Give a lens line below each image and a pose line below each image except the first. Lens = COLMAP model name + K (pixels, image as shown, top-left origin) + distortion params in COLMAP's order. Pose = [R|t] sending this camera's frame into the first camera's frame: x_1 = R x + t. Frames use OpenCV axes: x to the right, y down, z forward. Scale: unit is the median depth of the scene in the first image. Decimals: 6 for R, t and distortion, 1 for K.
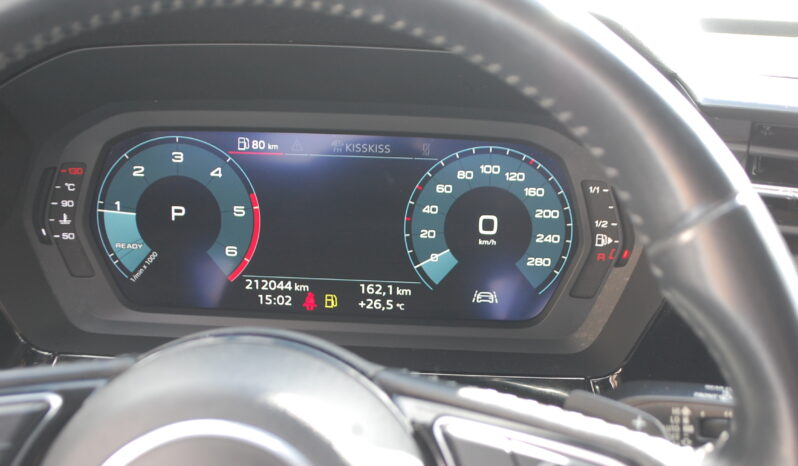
lens RADIAL K [[1328.5, 0, 401.1], [0, 1328.5, 229.1], [0, 0, 1]] dist [-0.019738, 0.000000]
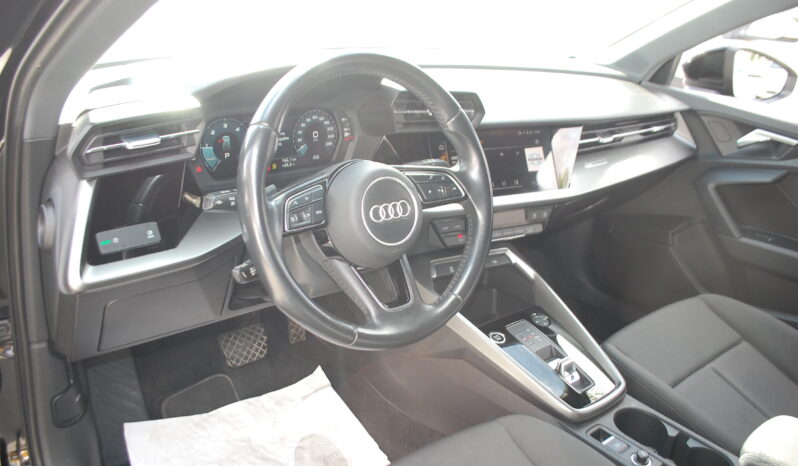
lens RADIAL K [[626.3, 0, 395.6], [0, 626.3, 233.2], [0, 0, 1]] dist [-0.084763, -0.002546]
pose [[0.725784, -0.229754, 0.648422, -0.841203], [0.145539, 0.972526, 0.181690, -0.017412], [-0.672351, -0.037497, 0.739282, -0.279678]]
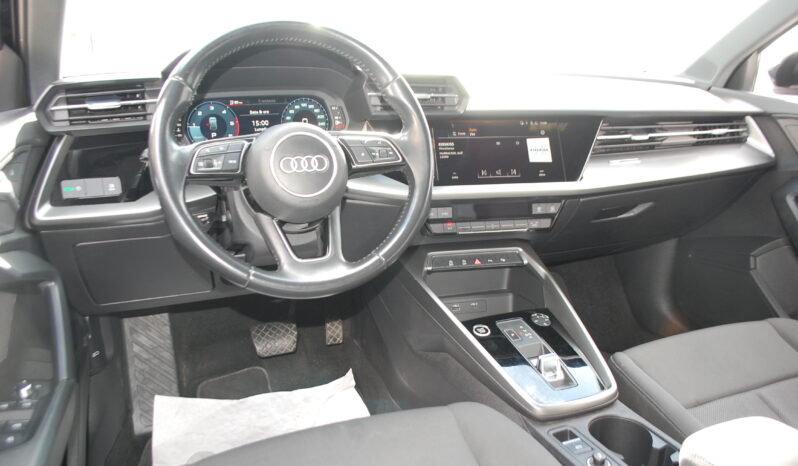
lens RADIAL K [[617.6, 0, 396.7], [0, 617.6, 238.4], [0, 0, 1]] dist [-0.096478, 0.016425]
pose [[0.887443, -0.146345, 0.437067, -0.469297], [0.142185, 0.988930, 0.042427, 0.266039], [-0.438438, 0.024493, 0.898428, -0.548334]]
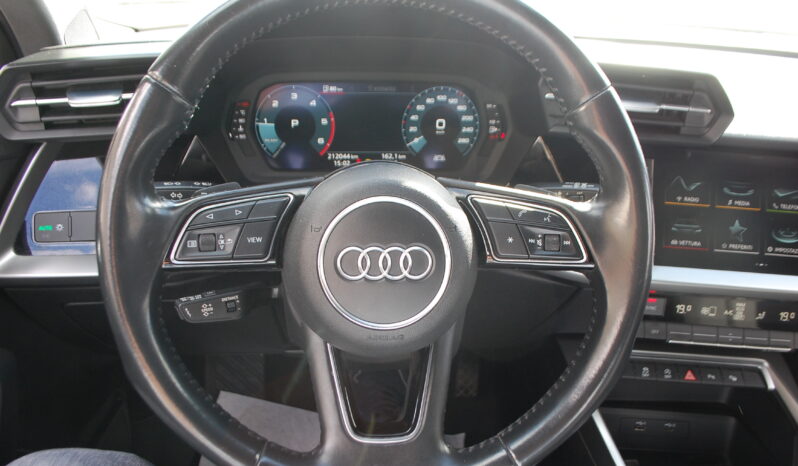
lens RADIAL K [[617.6, 0, 392.9], [0, 617.6, 256.3], [0, 0, 1]] dist [-0.096478, 0.016425]
pose [[0.987201, -0.060245, 0.147665, -0.172442], [0.037567, 0.987695, 0.151811, 0.054679], [-0.154993, -0.144321, 0.977317, -0.003286]]
